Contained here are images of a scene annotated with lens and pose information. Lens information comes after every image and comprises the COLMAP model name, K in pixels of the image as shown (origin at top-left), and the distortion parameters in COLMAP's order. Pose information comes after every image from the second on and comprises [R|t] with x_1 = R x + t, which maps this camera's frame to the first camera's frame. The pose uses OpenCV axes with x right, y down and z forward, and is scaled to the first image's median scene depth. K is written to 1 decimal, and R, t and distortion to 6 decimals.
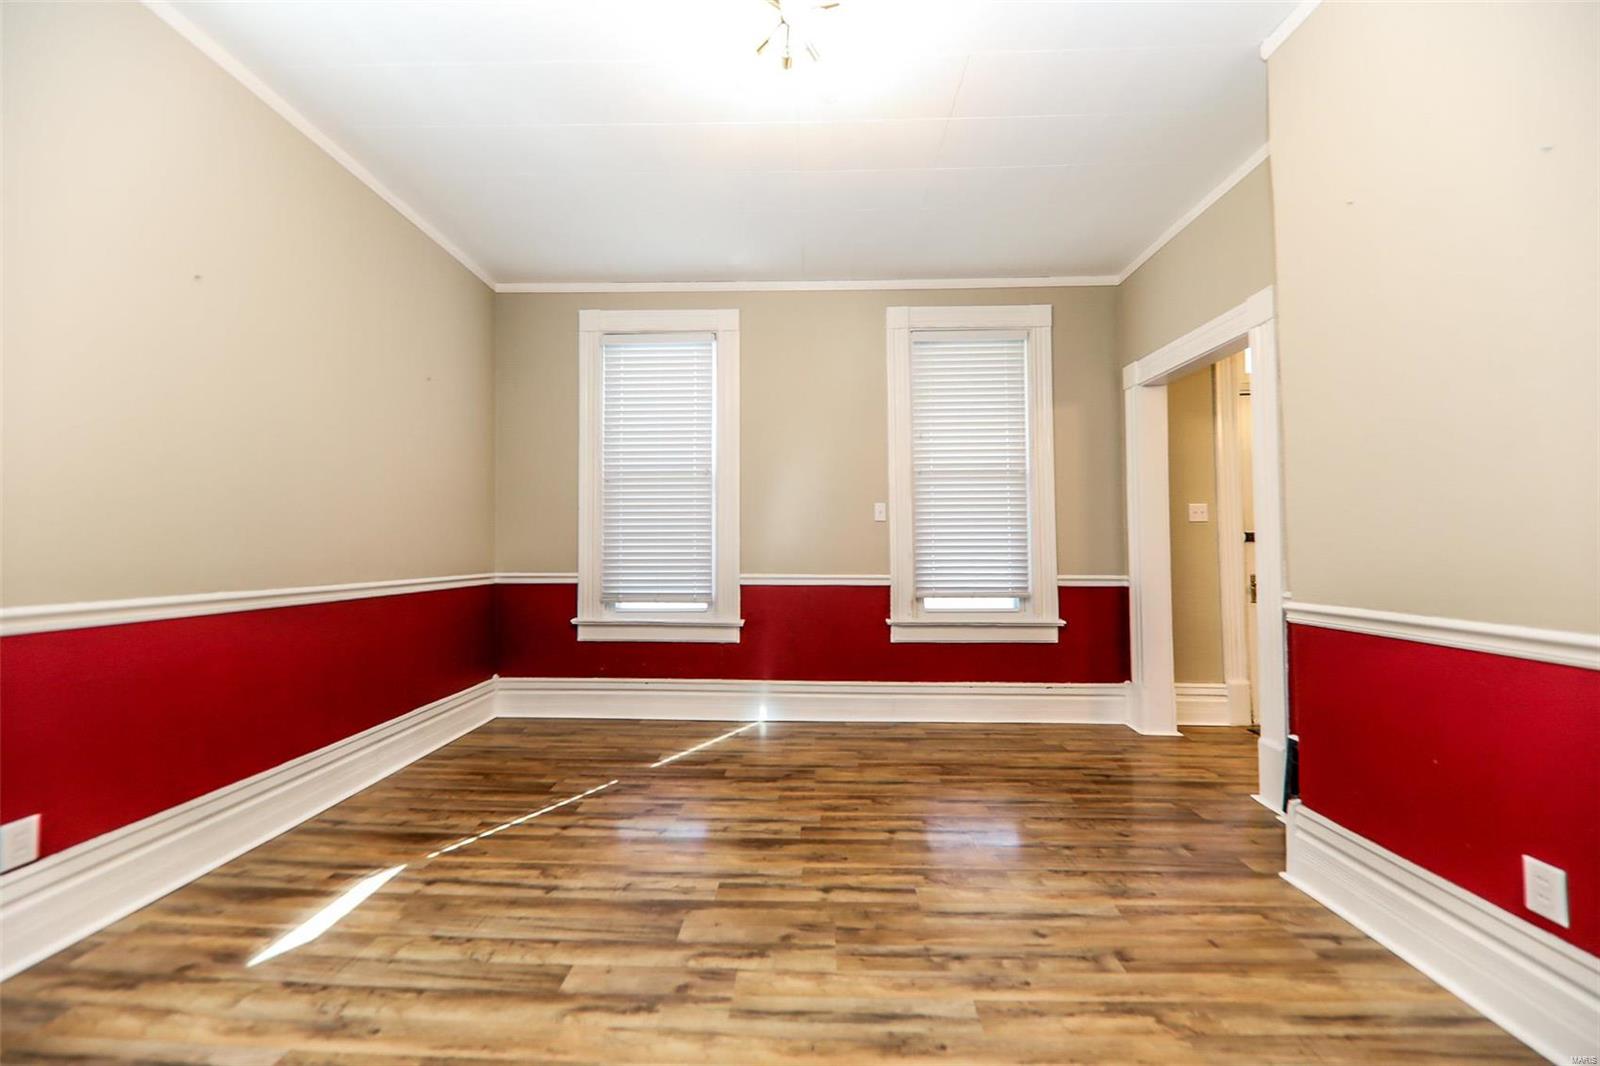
lens RADIAL K [[568.4, 0, 805.4], [0, 568.4, 528.2], [0, 0, 1]] dist [0.012714, -0.005846]
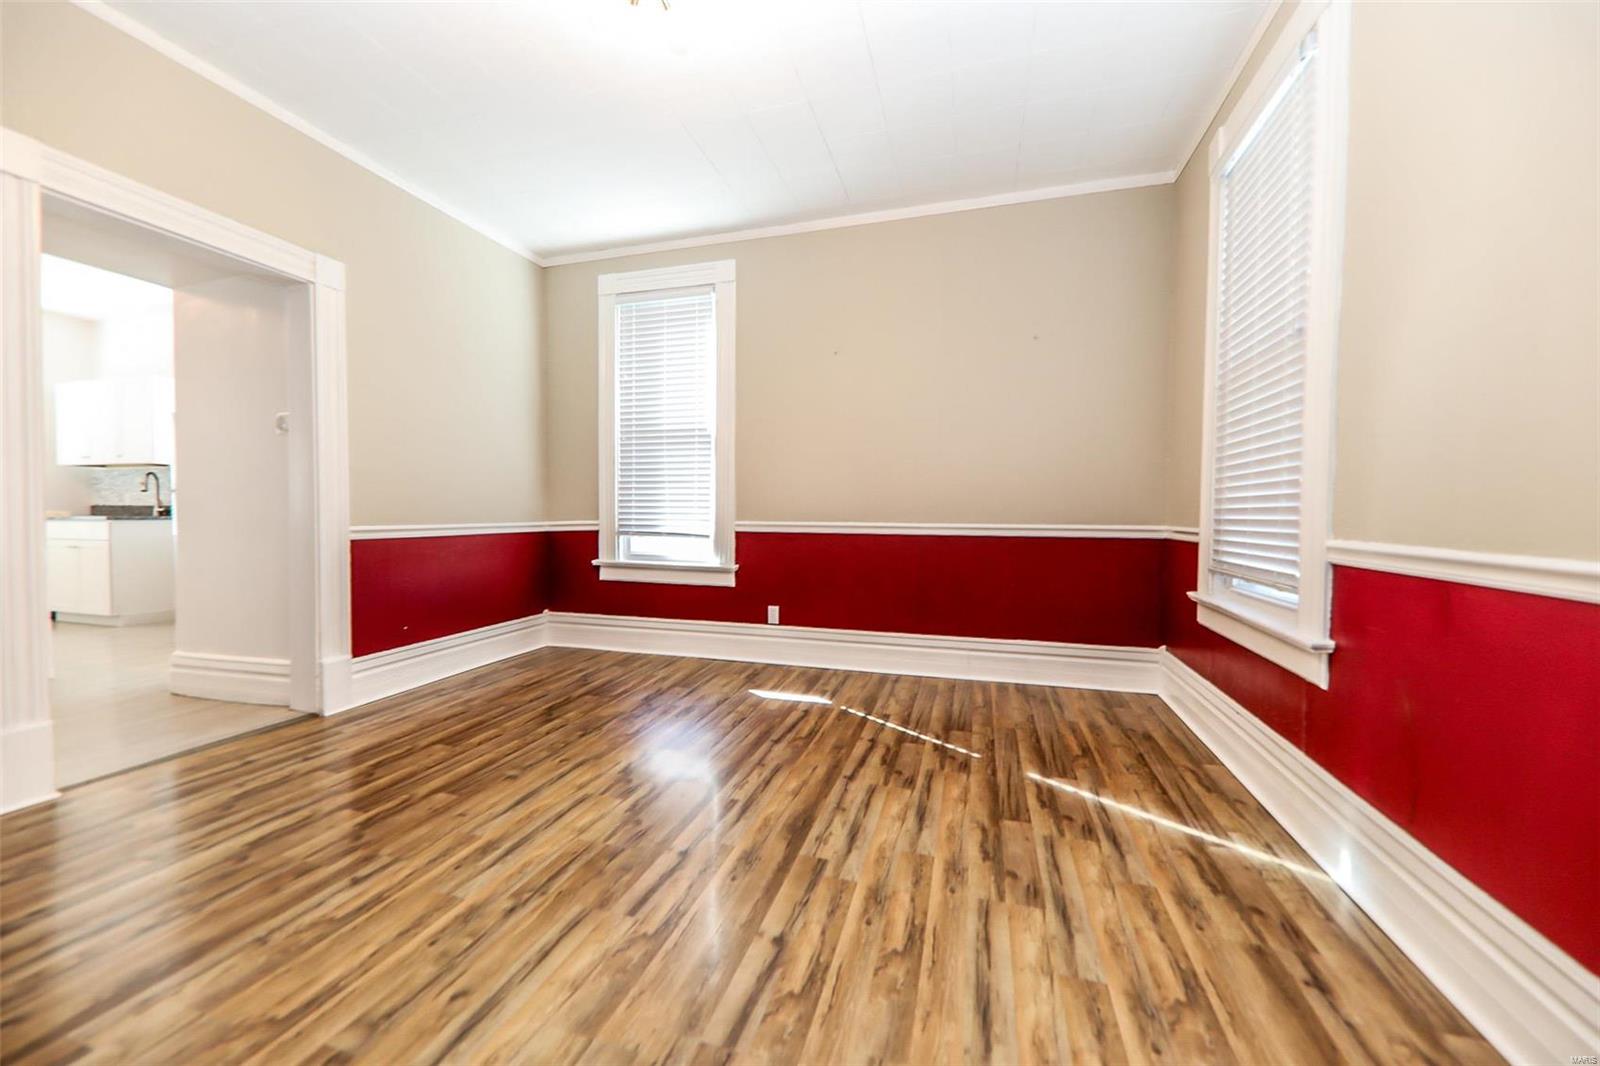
lens RADIAL K [[568.4, 0, 805.4], [0, 568.4, 528.2], [0, 0, 1]] dist [0.012714, -0.005846]
pose [[-0.232744, 0.029633, -0.972087, 0.844453], [0.033037, 0.999200, 0.022550, 0.078193], [0.971977, -0.026866, -0.233536, 1.357077]]
